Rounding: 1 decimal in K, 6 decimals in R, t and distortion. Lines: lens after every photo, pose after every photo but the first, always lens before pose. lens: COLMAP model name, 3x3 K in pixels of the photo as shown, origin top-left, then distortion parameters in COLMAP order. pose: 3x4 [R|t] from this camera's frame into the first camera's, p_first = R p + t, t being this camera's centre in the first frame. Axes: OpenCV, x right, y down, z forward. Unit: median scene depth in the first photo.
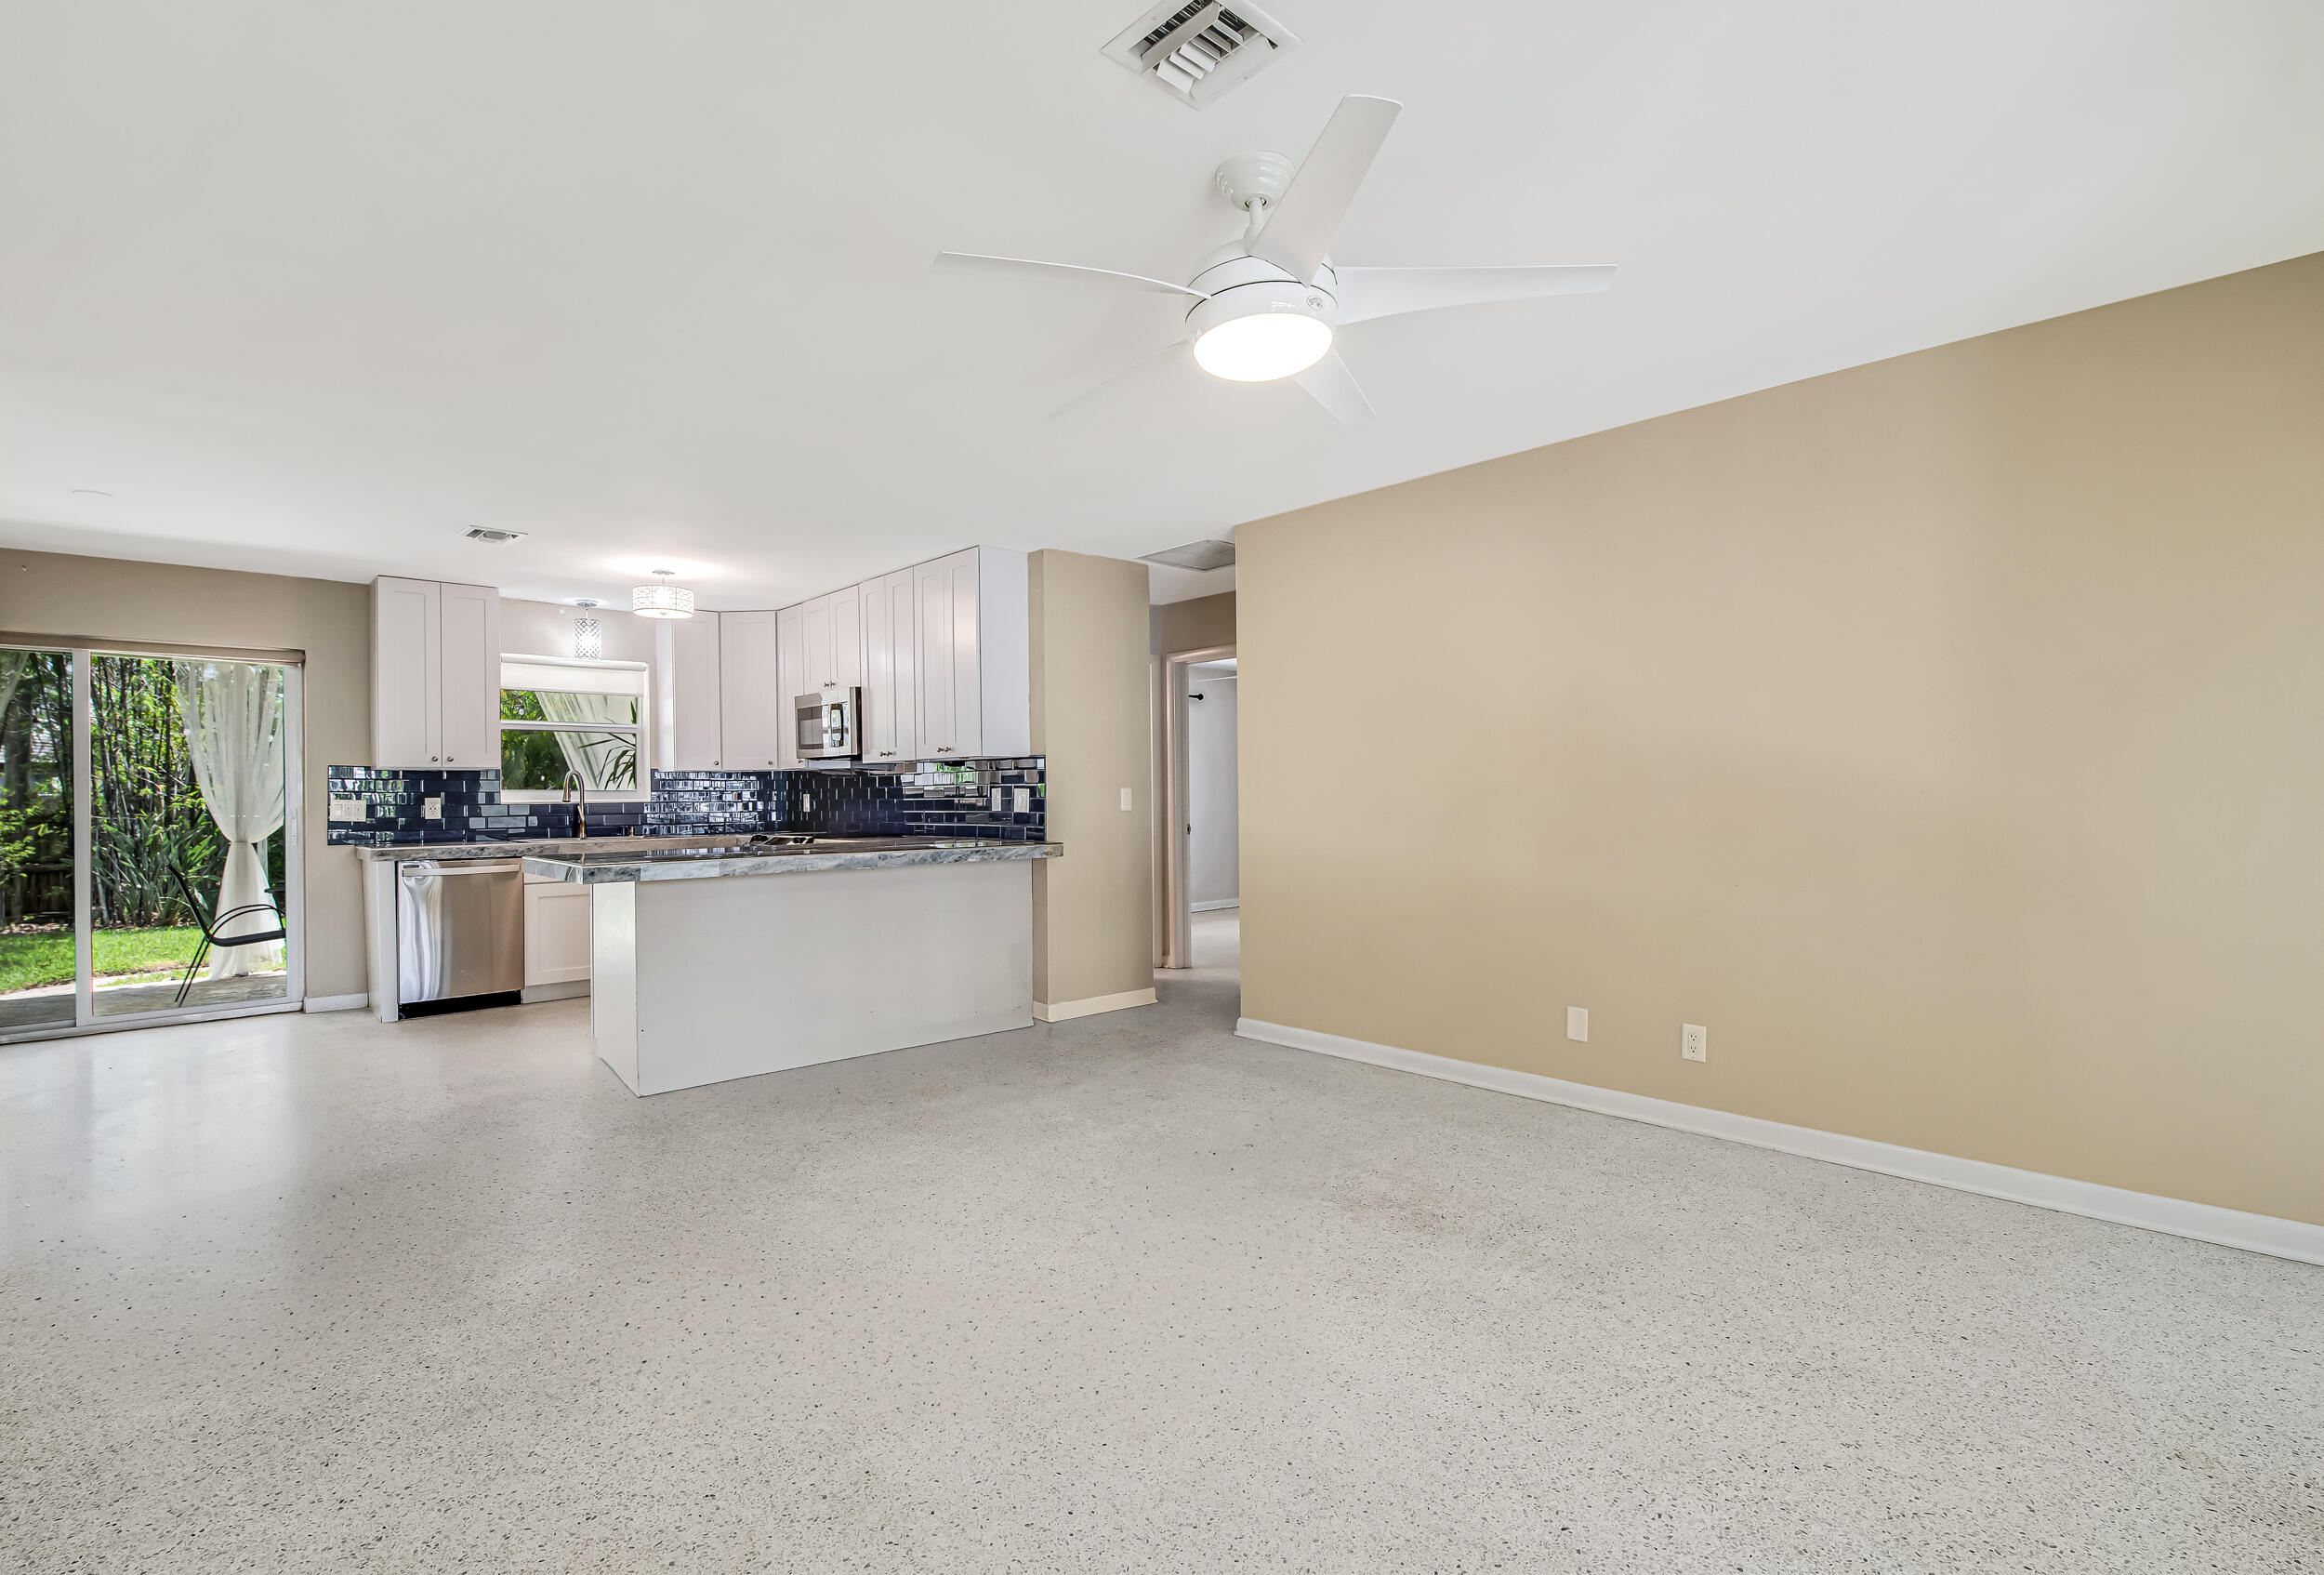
lens RADIAL K [[1054.6, 0, 1120.4], [0, 1054.6, 785.5], [0, 0, 1]] dist [-0.012249, -0.001044]
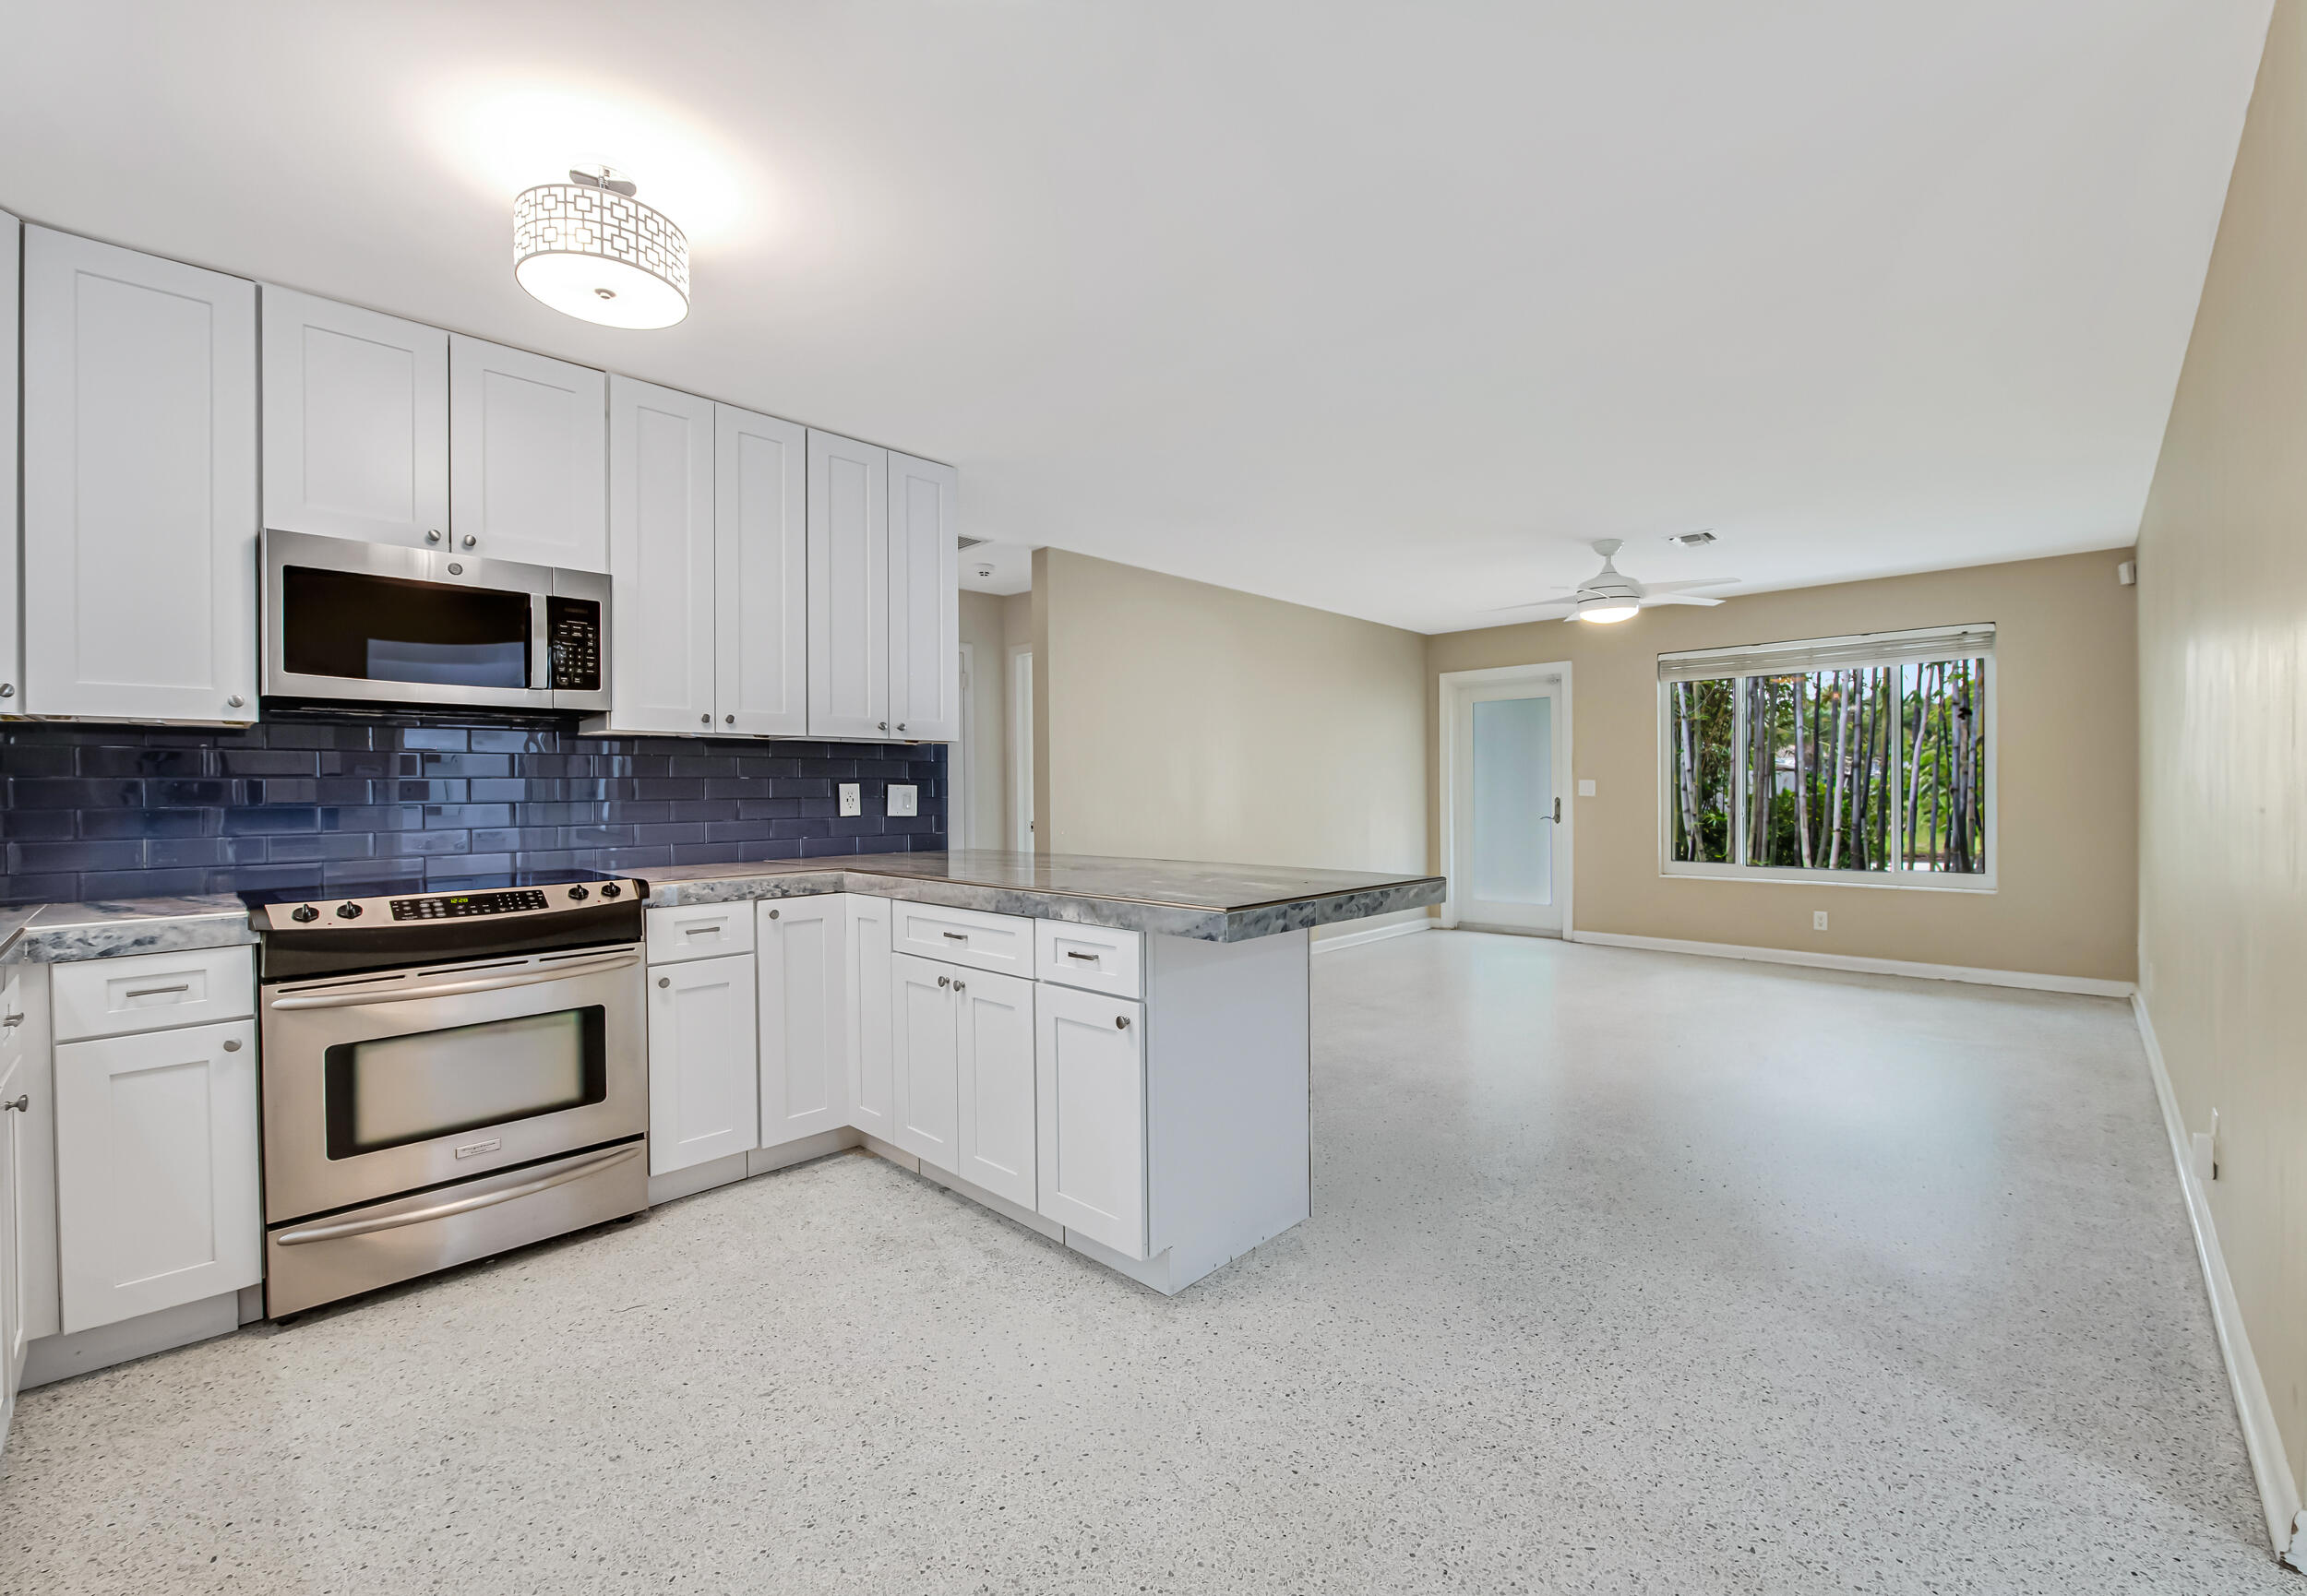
lens RADIAL K [[958.6, 0, 1175.5], [0, 958.6, 800.1], [0, 0, 1]] dist [-0.021400, 0.000099]
pose [[-0.074094, 0.001215, 0.997251, -0.722180], [0.002244, 0.999997, -0.001052, 0.013626], [-0.997249, 0.002160, -0.074096, 0.765630]]
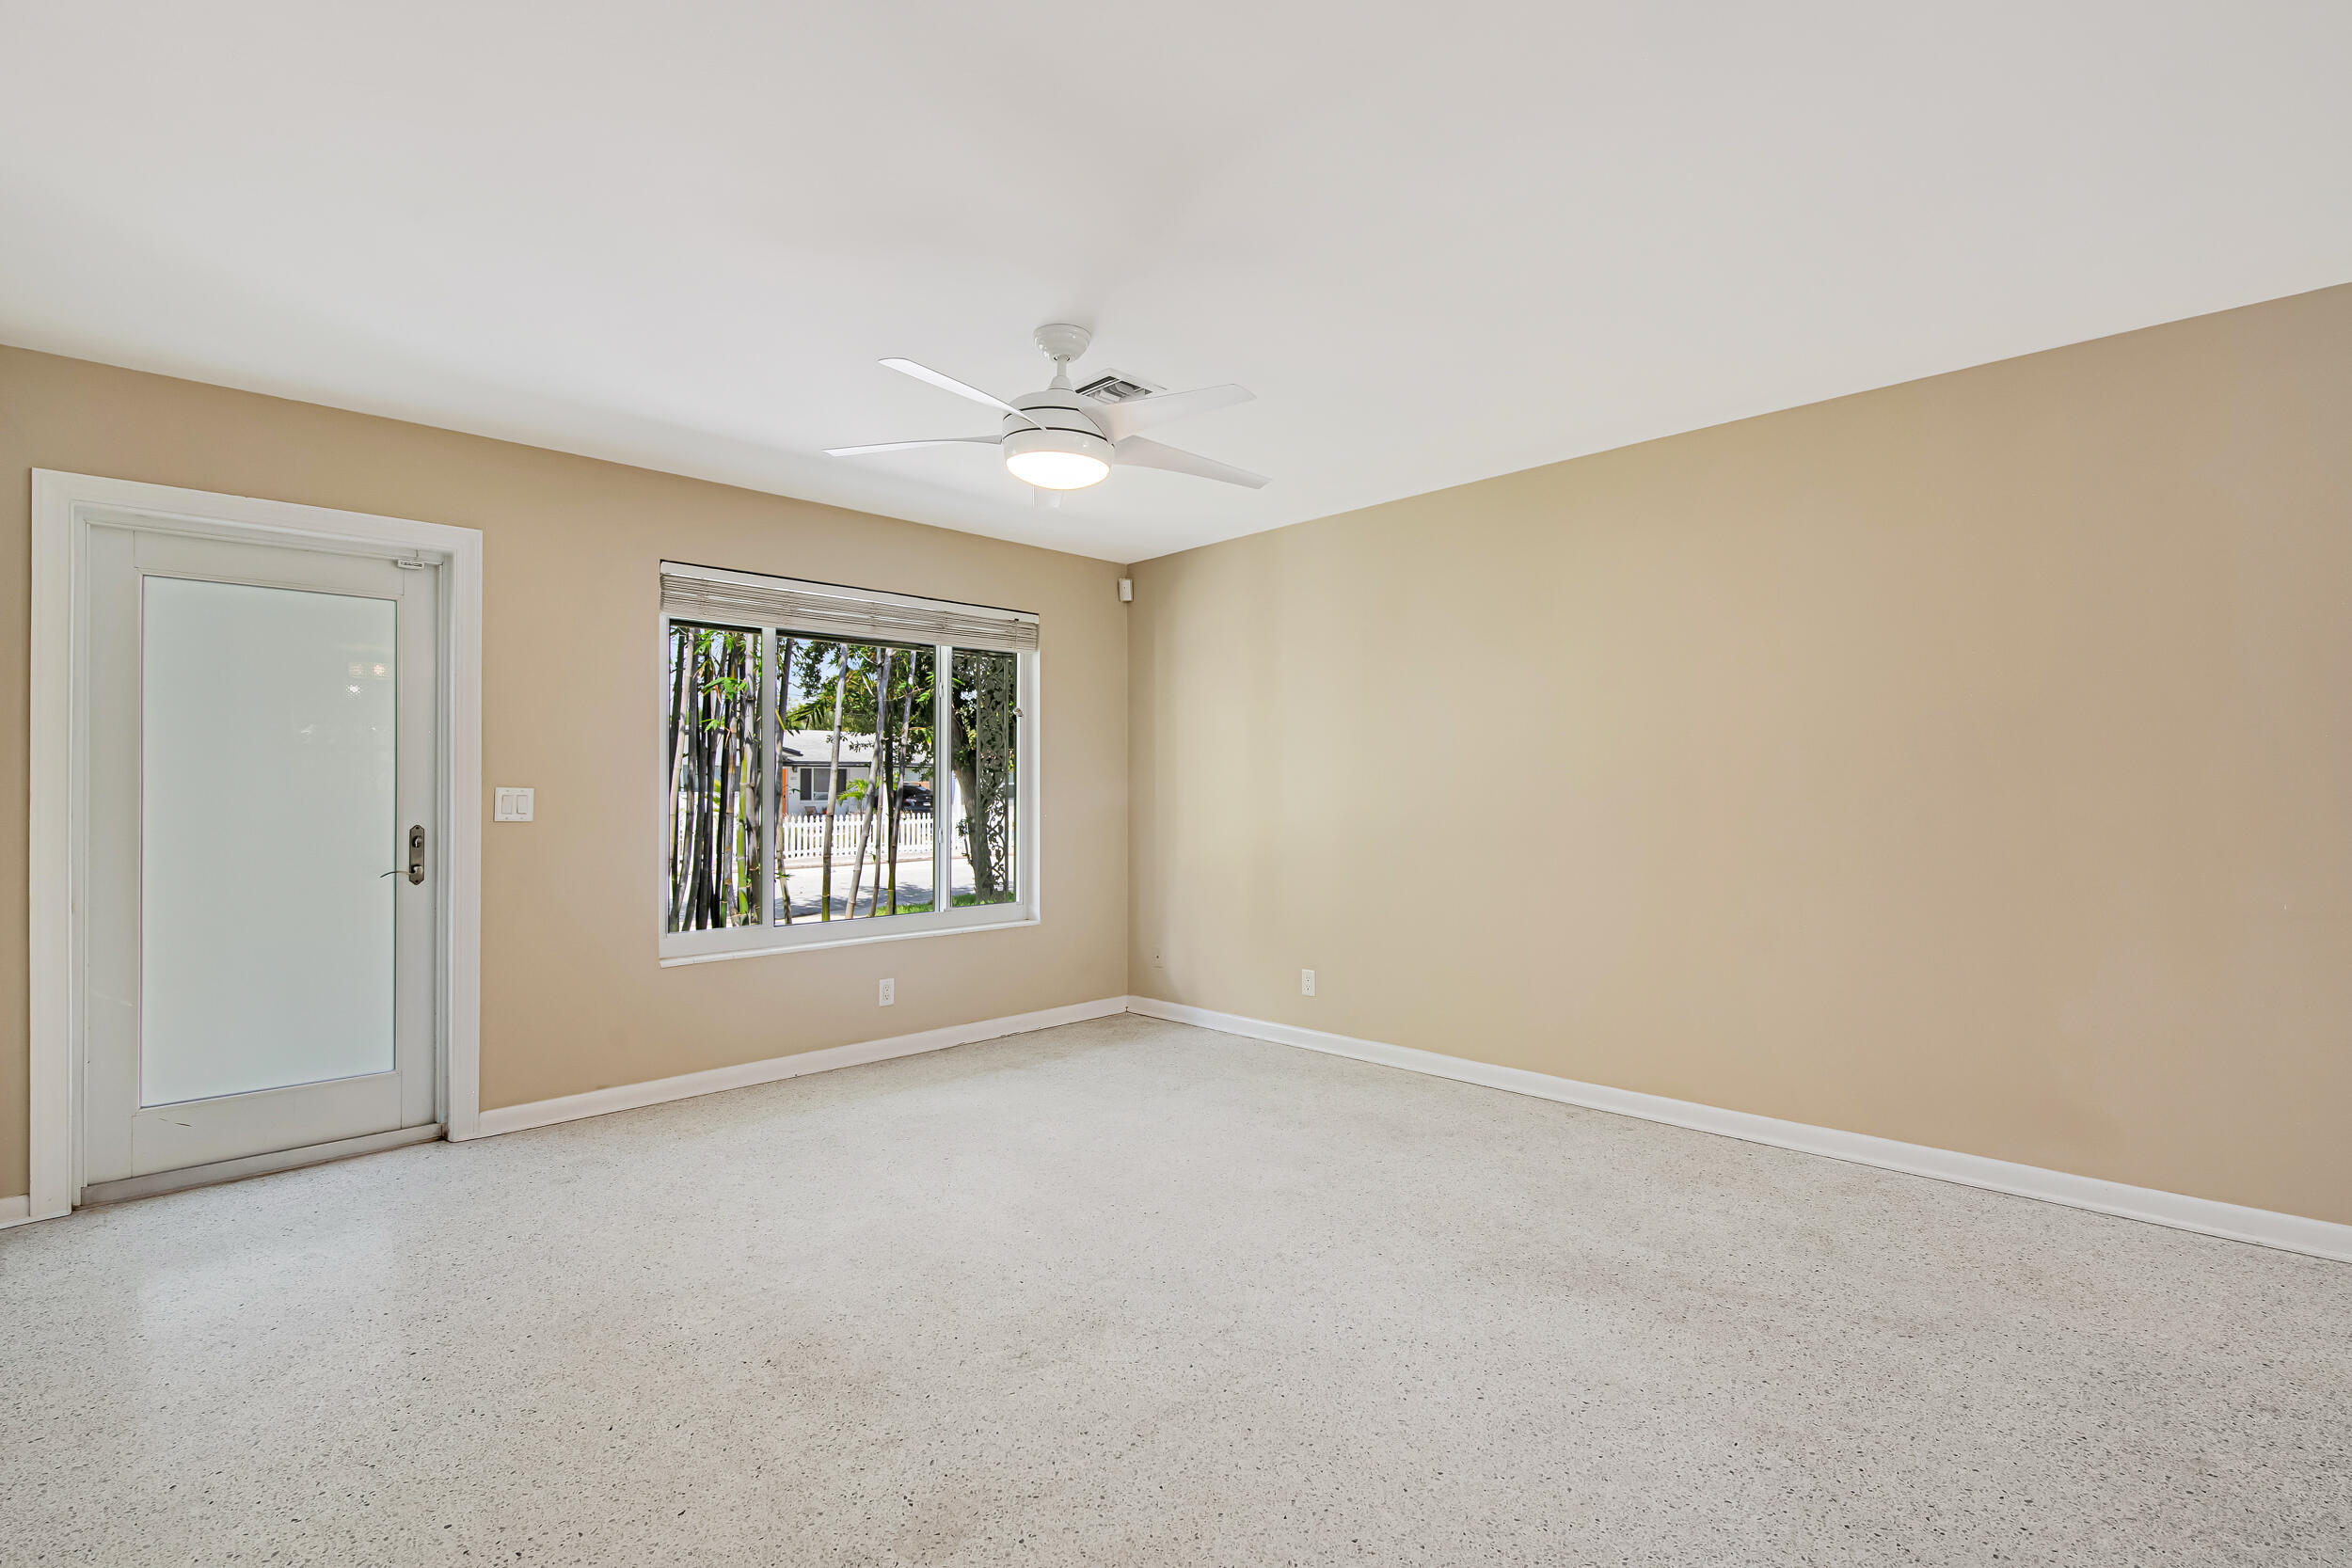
lens RADIAL K [[1063.9, 0, 1163.9], [0, 1063.9, 790.2], [0, 0, 1]] dist [-0.009904, -0.001878]
pose [[-0.998645, 0.017257, -0.049092, 0.023332], [0.017870, 0.999767, -0.012068, 0.005207], [0.048872, -0.012929, -0.998721, 0.811505]]
